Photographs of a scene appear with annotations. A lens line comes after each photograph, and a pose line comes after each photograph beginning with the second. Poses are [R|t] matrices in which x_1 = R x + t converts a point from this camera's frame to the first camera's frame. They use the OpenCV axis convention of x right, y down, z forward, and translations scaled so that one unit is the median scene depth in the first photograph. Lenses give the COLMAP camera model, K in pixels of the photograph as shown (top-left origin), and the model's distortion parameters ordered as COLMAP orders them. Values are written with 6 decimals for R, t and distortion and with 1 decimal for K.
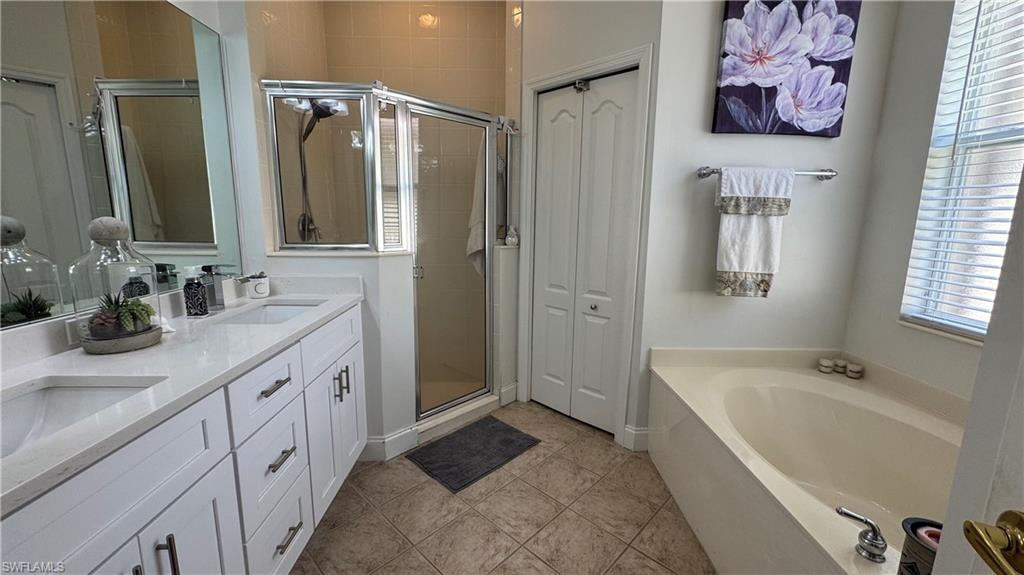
lens RADIAL K [[407.7, 0, 513.0], [0, 407.7, 286.8], [0, 0, 1]] dist [-0.001691, -0.000262]
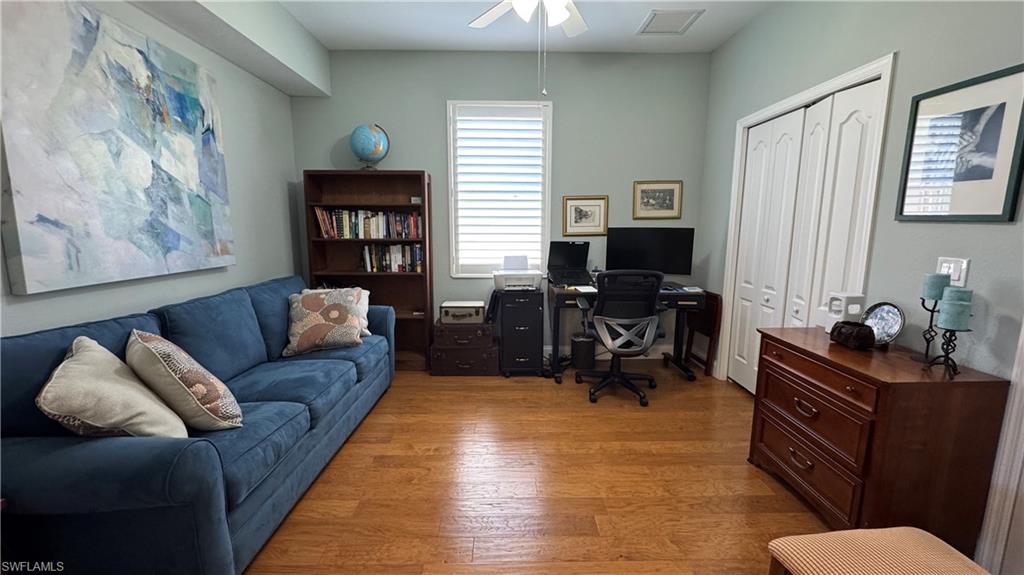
lens RADIAL K [[407.7, 0, 513.0], [0, 407.7, 286.8], [0, 0, 1]] dist [-0.001691, -0.000262]
pose [[0.705336, 0.095401, -0.702424, 0.462718], [-0.111327, 0.993514, 0.023147, 0.061205], [0.700077, 0.061872, 0.711382, -0.356540]]
